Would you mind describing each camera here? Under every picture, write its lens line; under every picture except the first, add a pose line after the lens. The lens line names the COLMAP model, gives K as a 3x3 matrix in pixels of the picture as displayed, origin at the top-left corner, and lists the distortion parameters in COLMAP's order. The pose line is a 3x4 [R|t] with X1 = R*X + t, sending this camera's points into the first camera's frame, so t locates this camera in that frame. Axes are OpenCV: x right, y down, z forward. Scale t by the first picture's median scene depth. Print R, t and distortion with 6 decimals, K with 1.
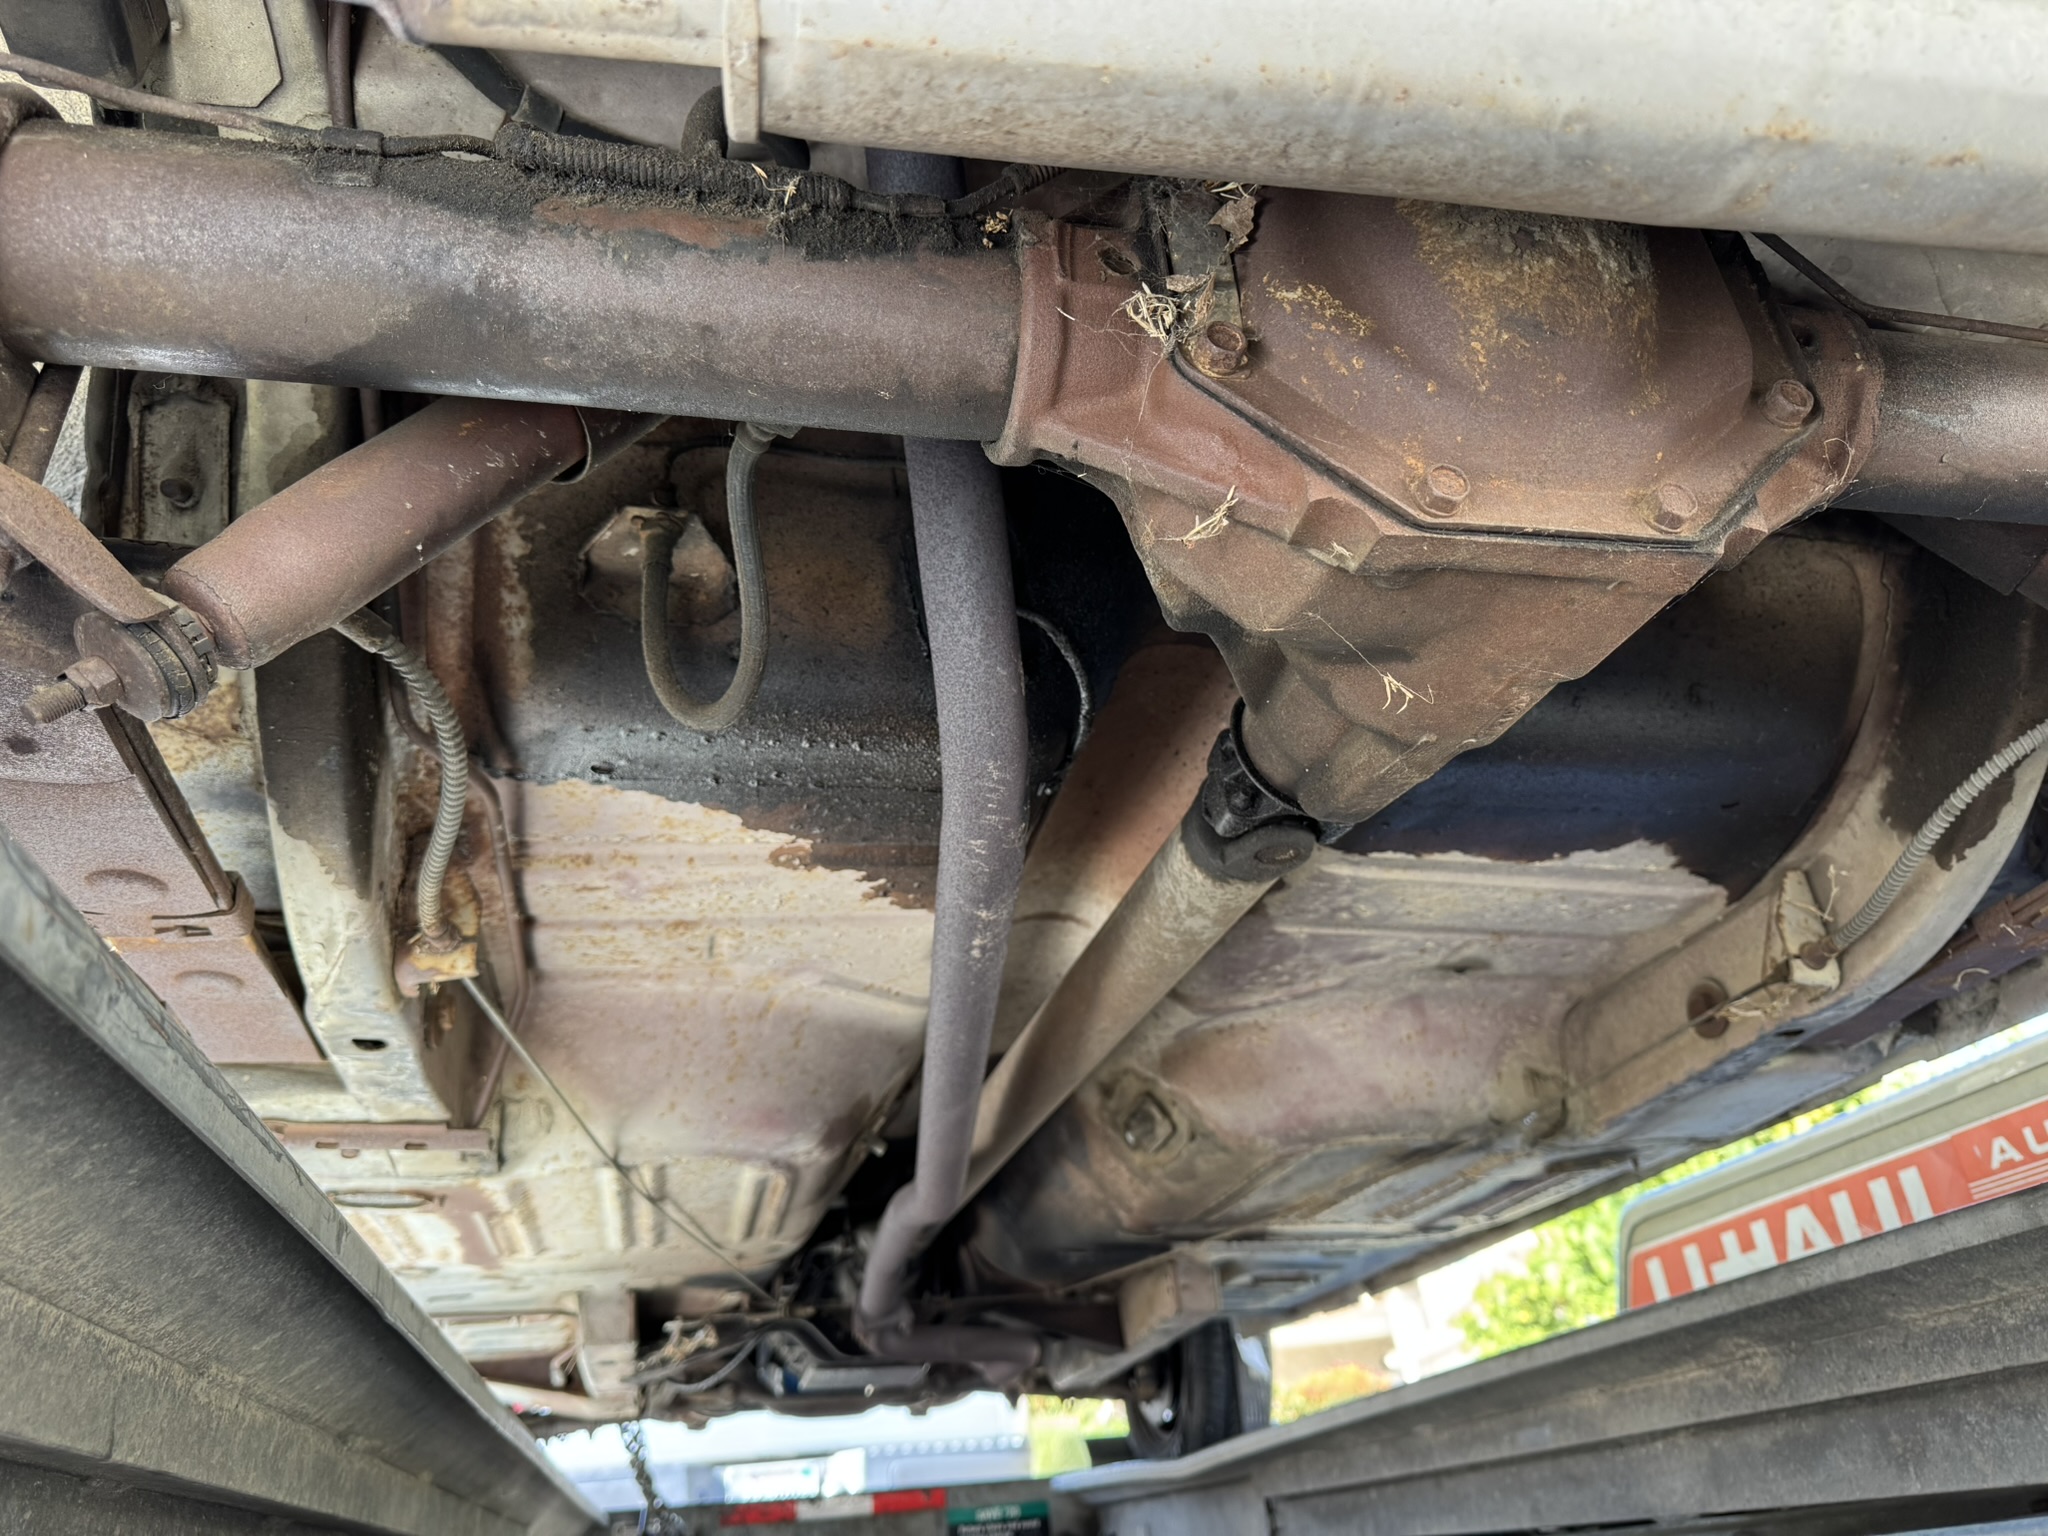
lens RADIAL K [[1474.3, 0, 997.9], [0, 1474.3, 791.1], [0, 0, 1]] dist [0.118689, -0.248882]
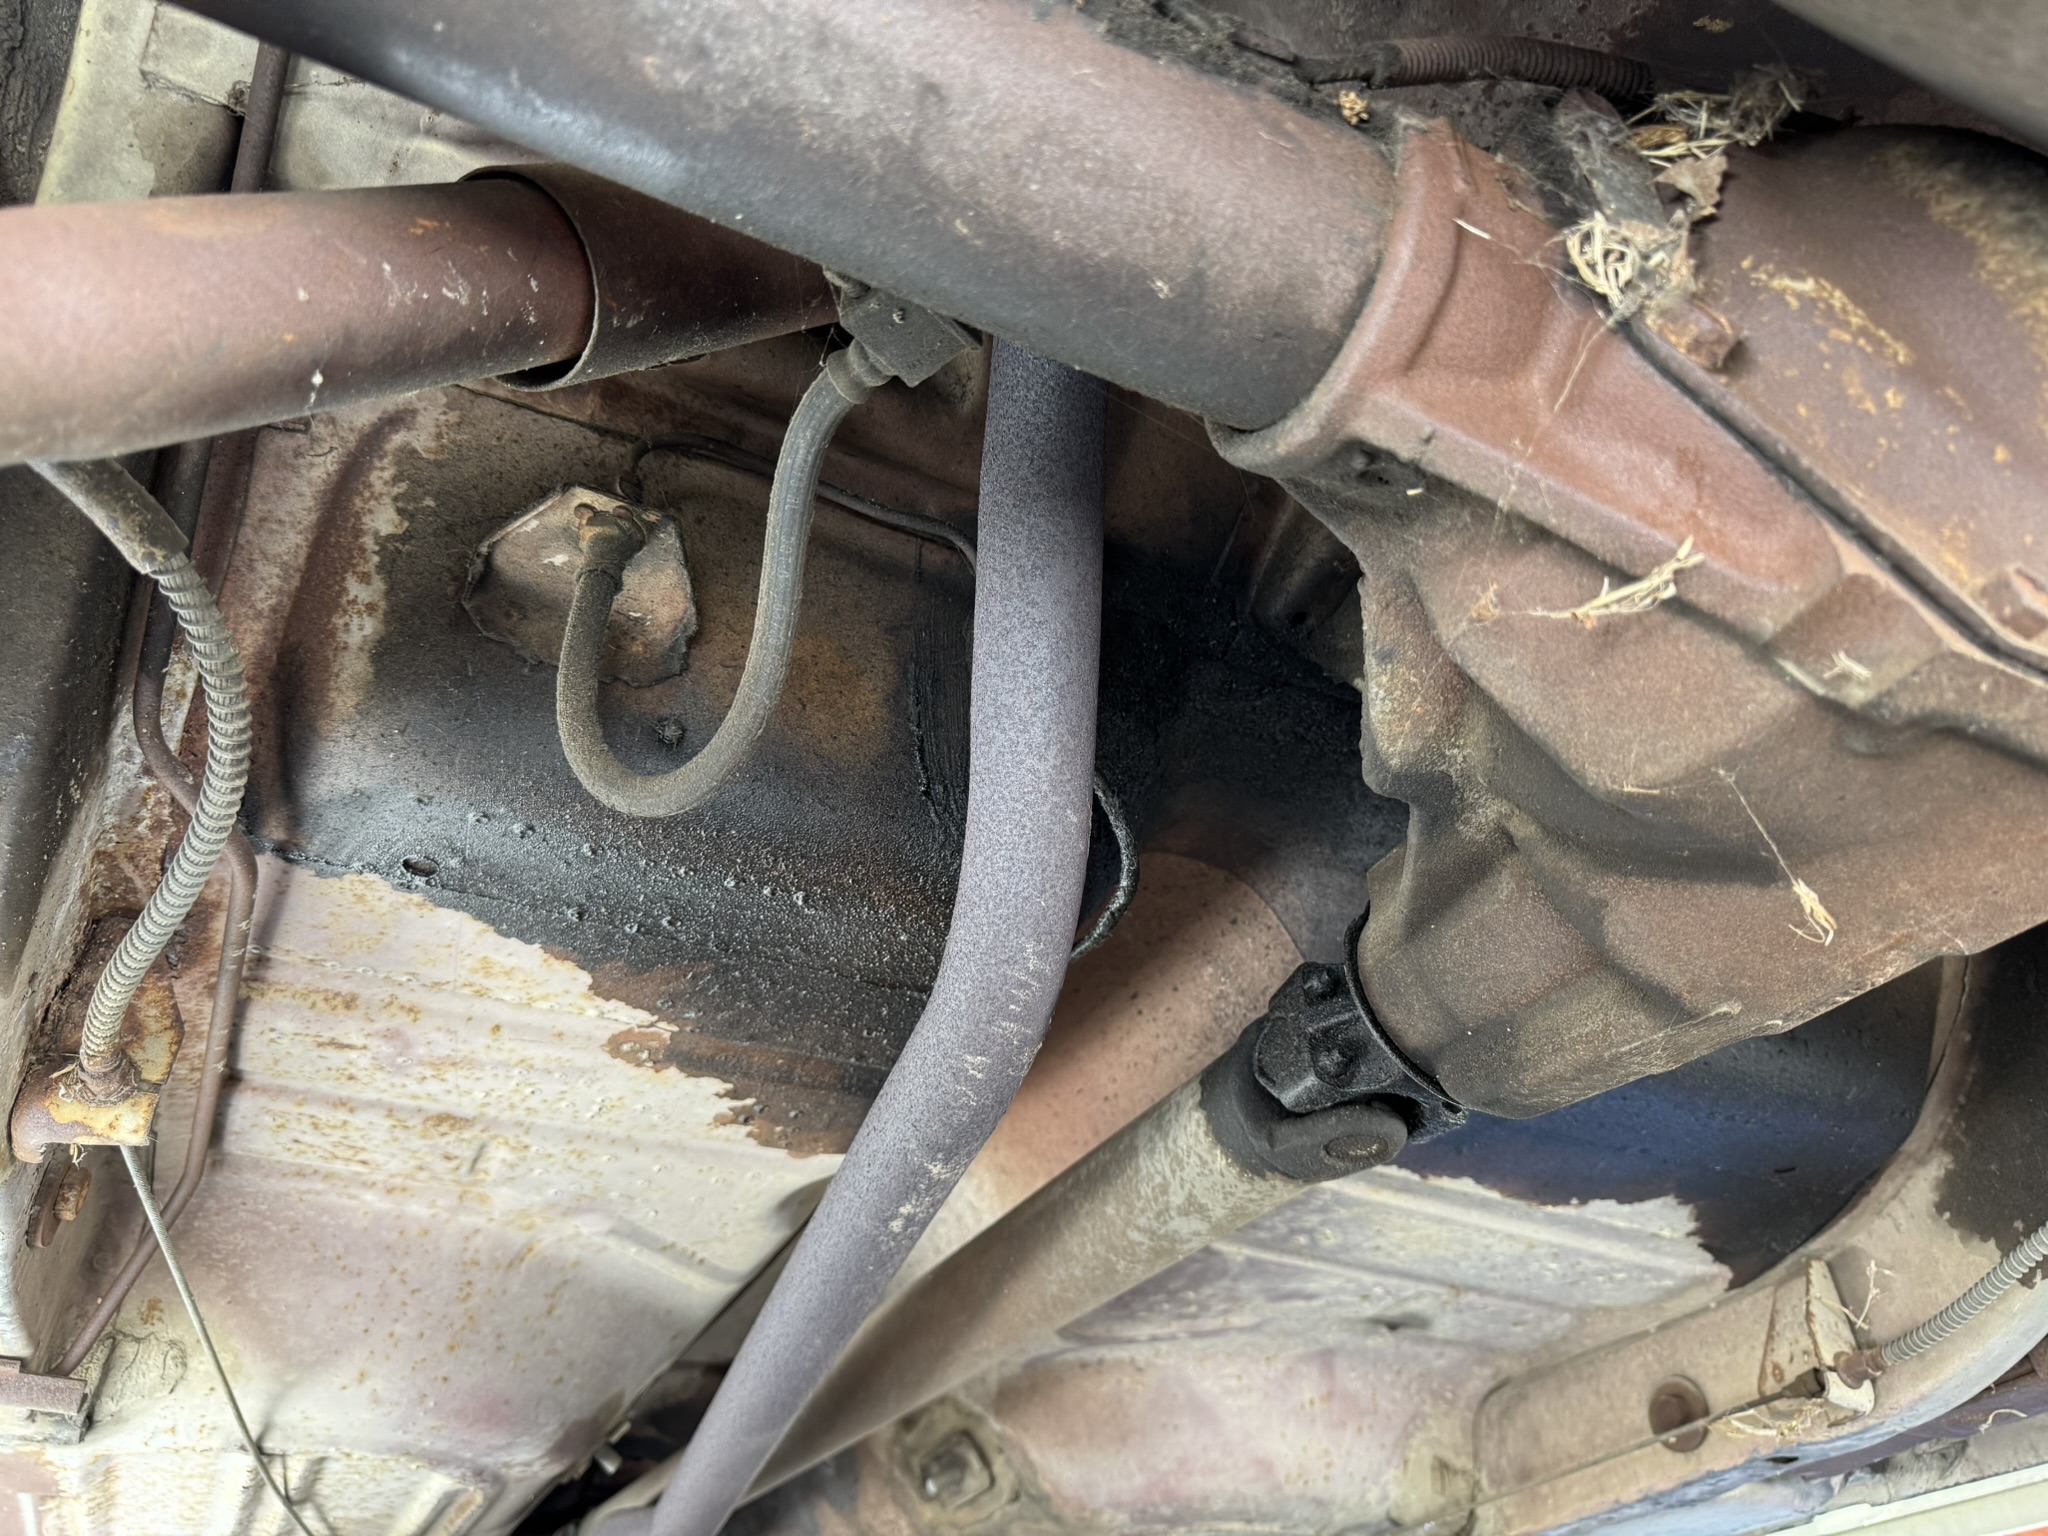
lens RADIAL K [[1476.5, 0, 992.2], [0, 1476.5, 772.6], [0, 0, 1]] dist [0.008543, -0.027123]
pose [[0.968479, 0.193913, 0.156354, -0.110208], [-0.159896, 0.965250, -0.206700, 0.036162], [-0.191002, 0.175184, 0.965831, 0.249152]]
